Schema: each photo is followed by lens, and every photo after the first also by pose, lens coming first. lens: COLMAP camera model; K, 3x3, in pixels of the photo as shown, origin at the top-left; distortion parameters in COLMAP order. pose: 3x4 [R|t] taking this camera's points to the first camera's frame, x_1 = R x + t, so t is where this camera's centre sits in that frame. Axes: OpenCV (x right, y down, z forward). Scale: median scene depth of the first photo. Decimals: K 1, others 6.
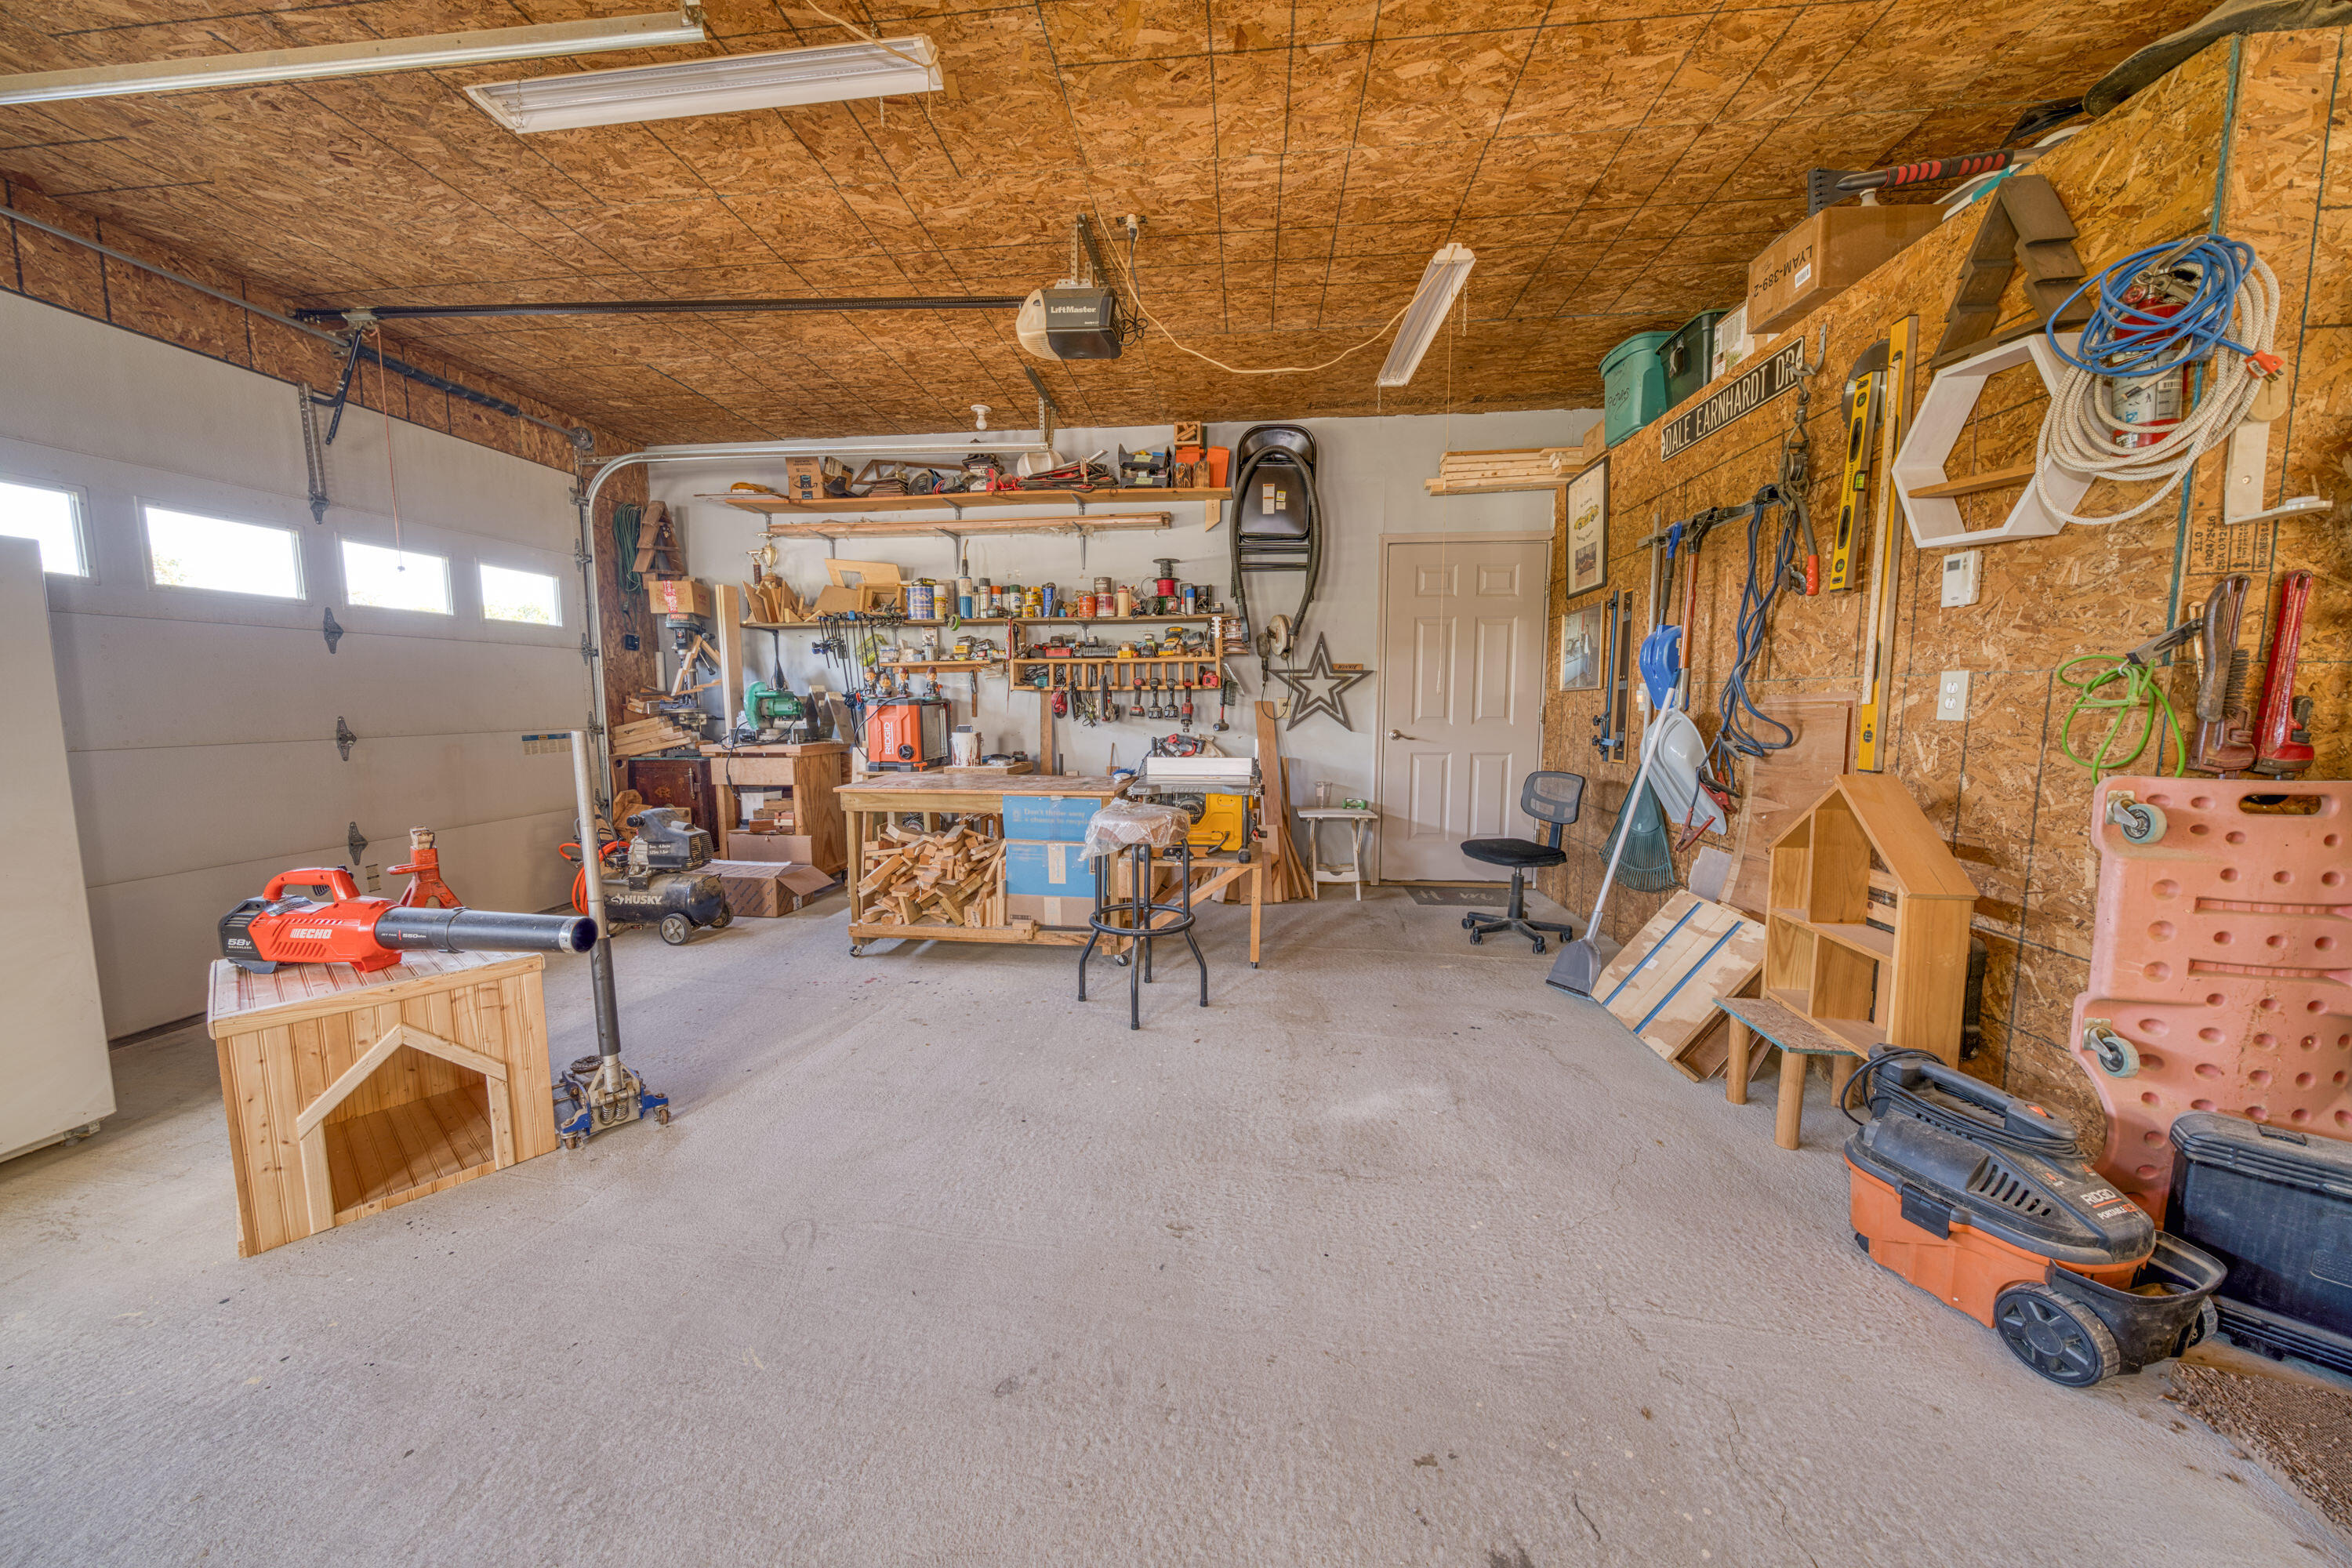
lens RADIAL K [[816.1, 0, 1162.7], [0, 816.1, 784.1], [0, 0, 1]] dist [-0.005589, -0.000162]
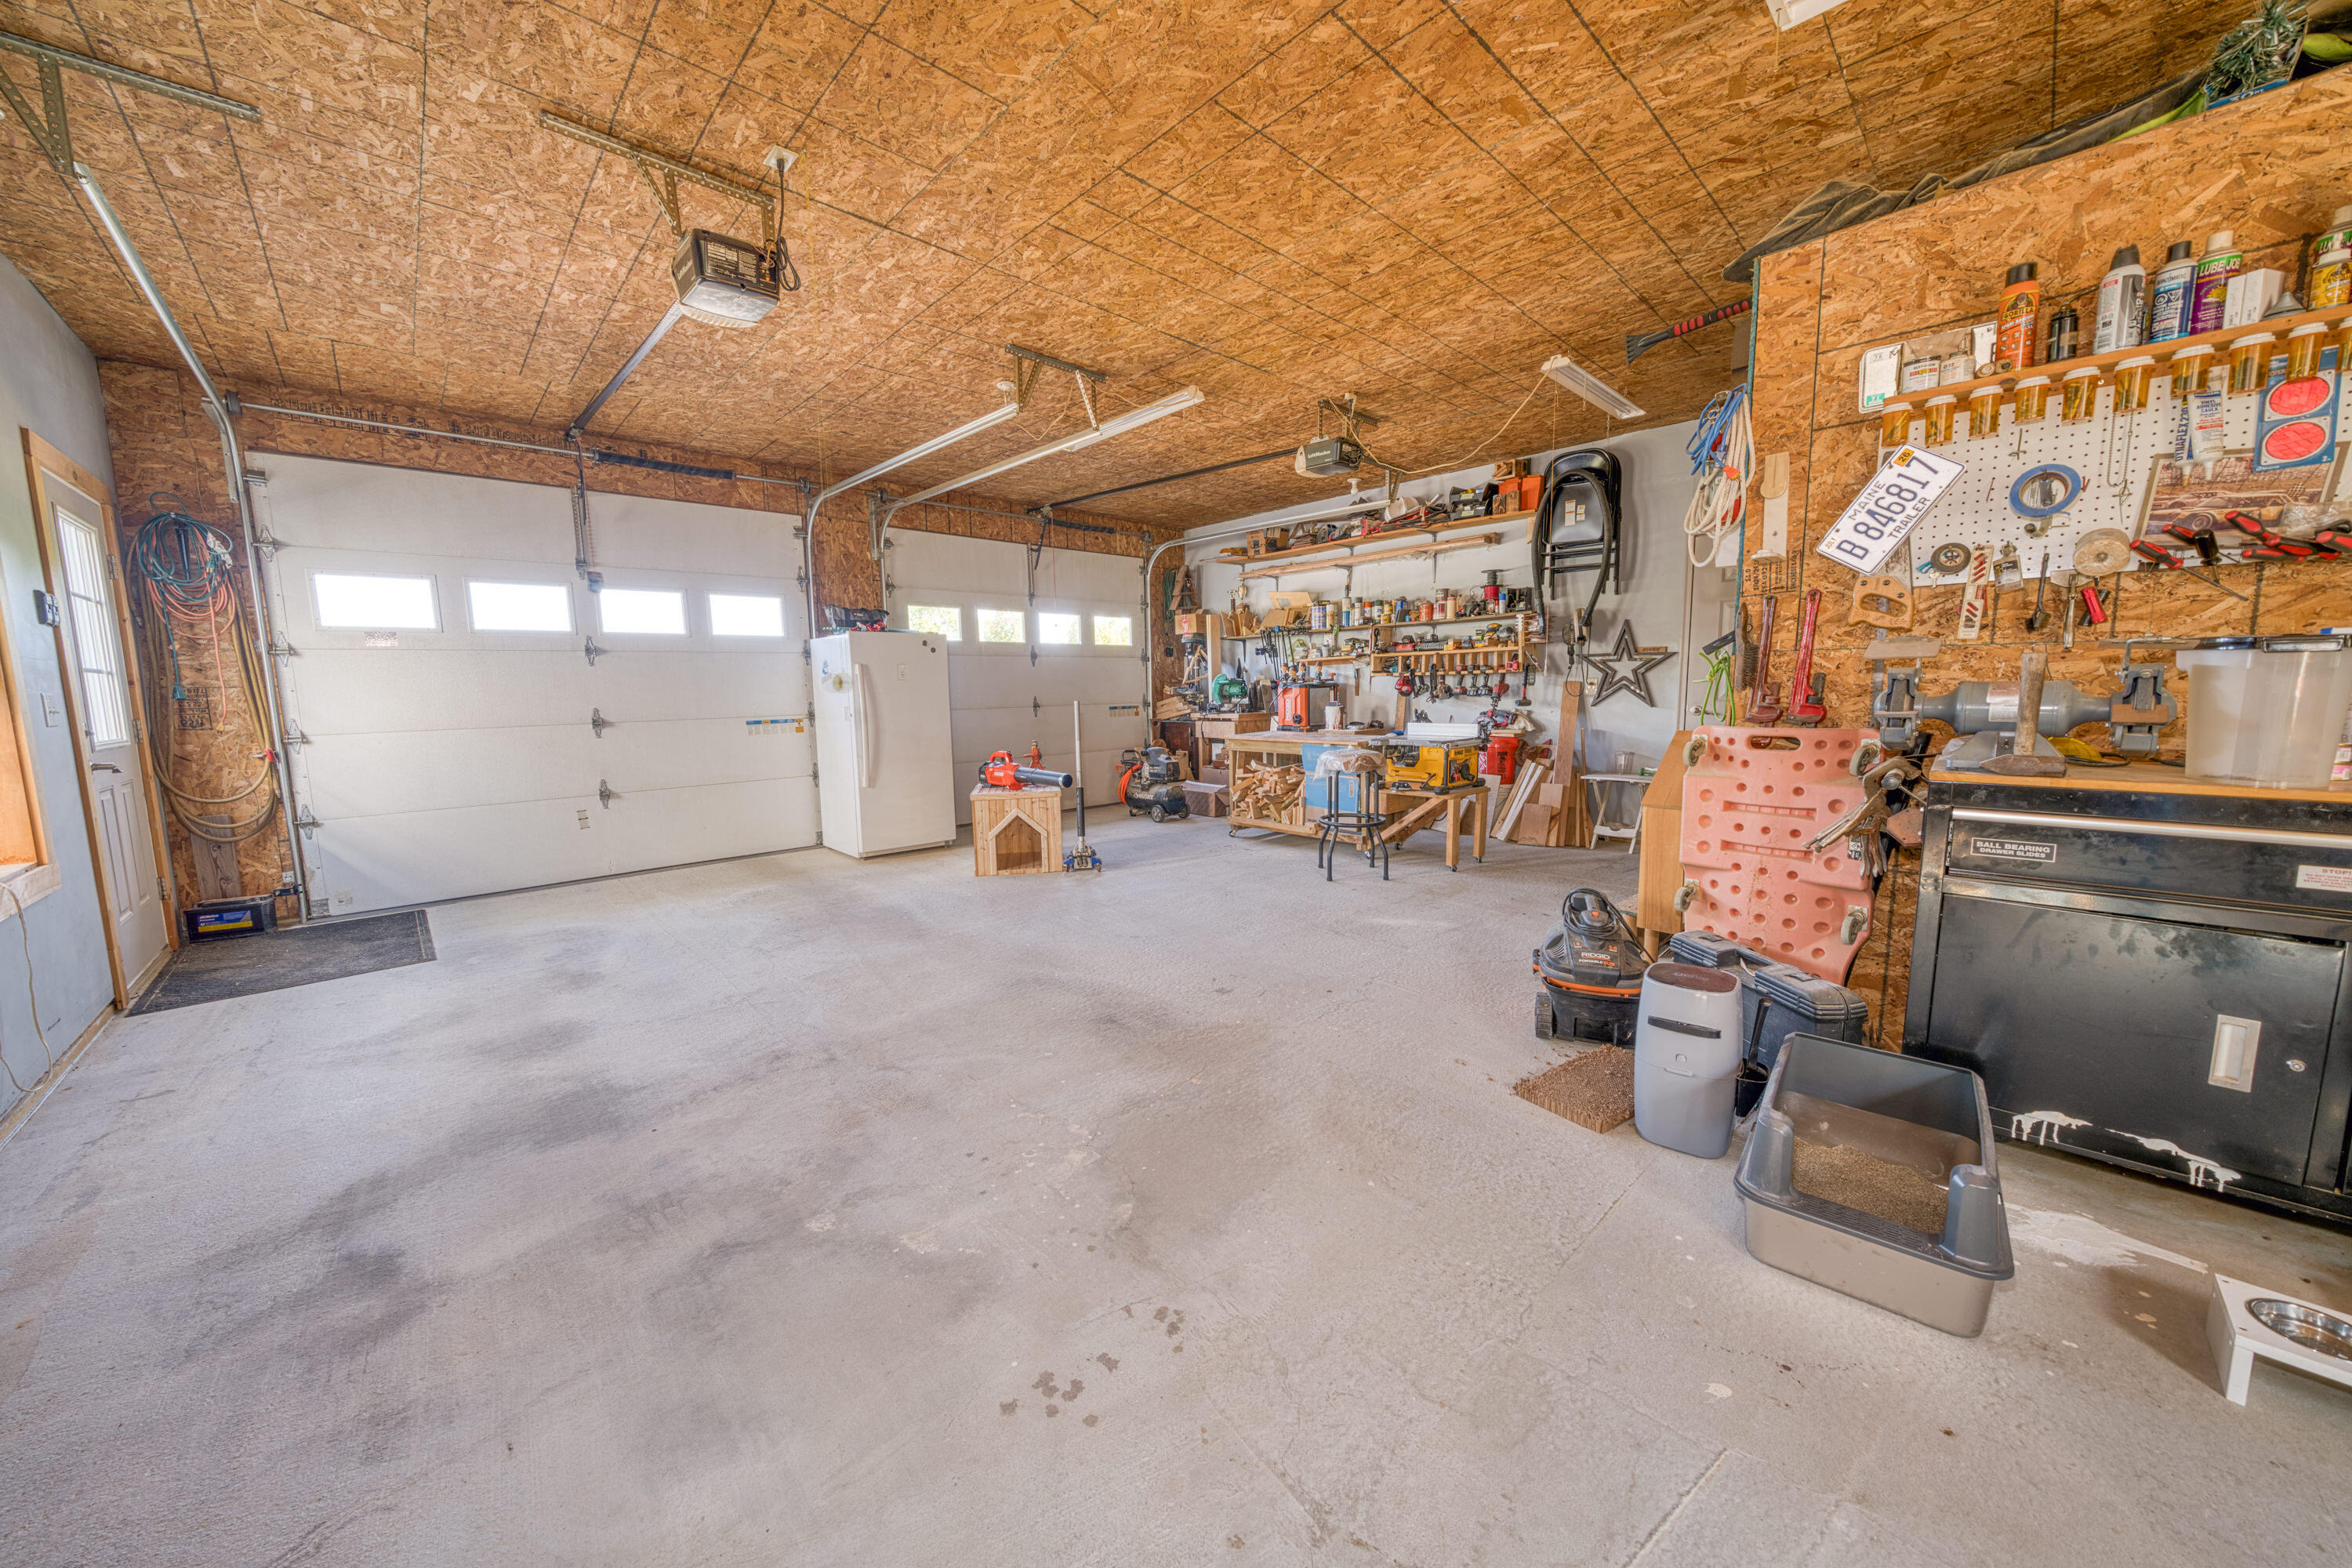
lens RADIAL K [[816.1, 0, 1162.7], [0, 816.1, 784.1], [0, 0, 1]] dist [-0.005589, -0.000162]
pose [[0.758627, 0.065349, -0.648239, 0.482130], [-0.051310, 0.997859, 0.040547, 0.032194], [0.649501, 0.002501, 0.760357, -0.307101]]
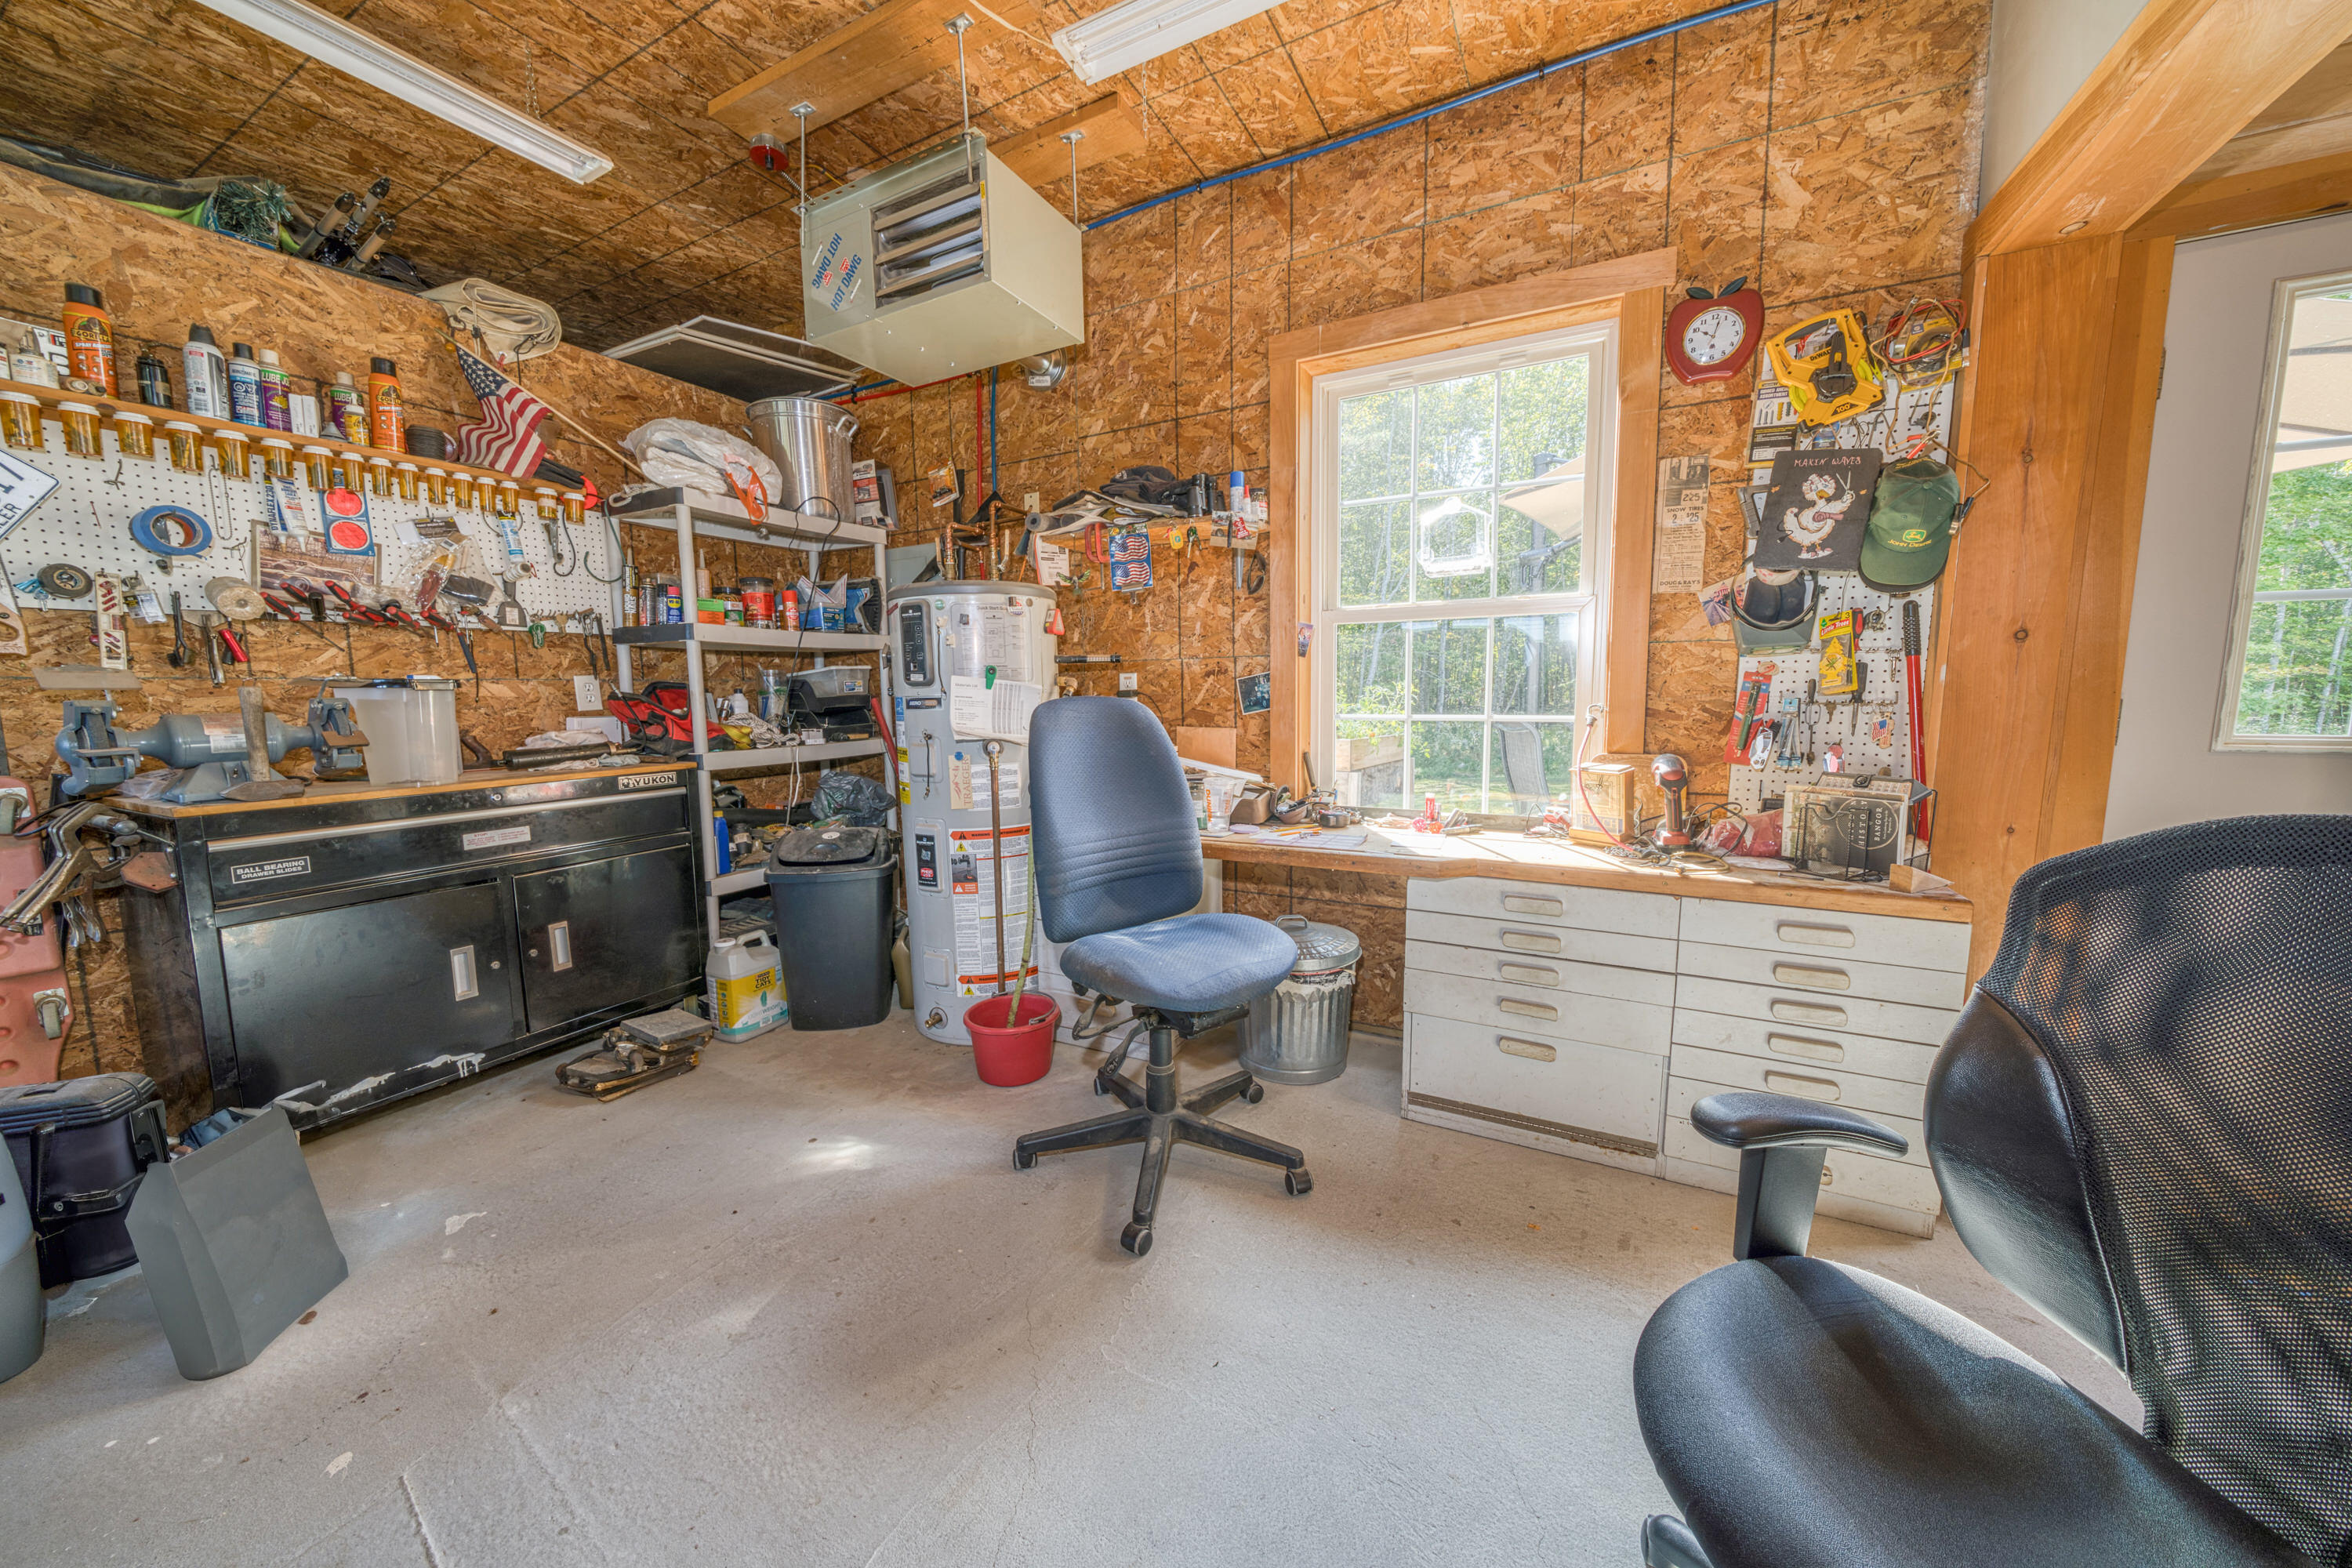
lens RADIAL K [[816.1, 0, 1162.7], [0, 816.1, 784.1], [0, 0, 1]] dist [-0.005589, -0.000162]
pose [[0.374407, -0.109825, 0.920738, 0.340992], [0.115099, 0.990786, 0.071377, 0.037709], [-0.920093, 0.079252, 0.383598, -0.330654]]
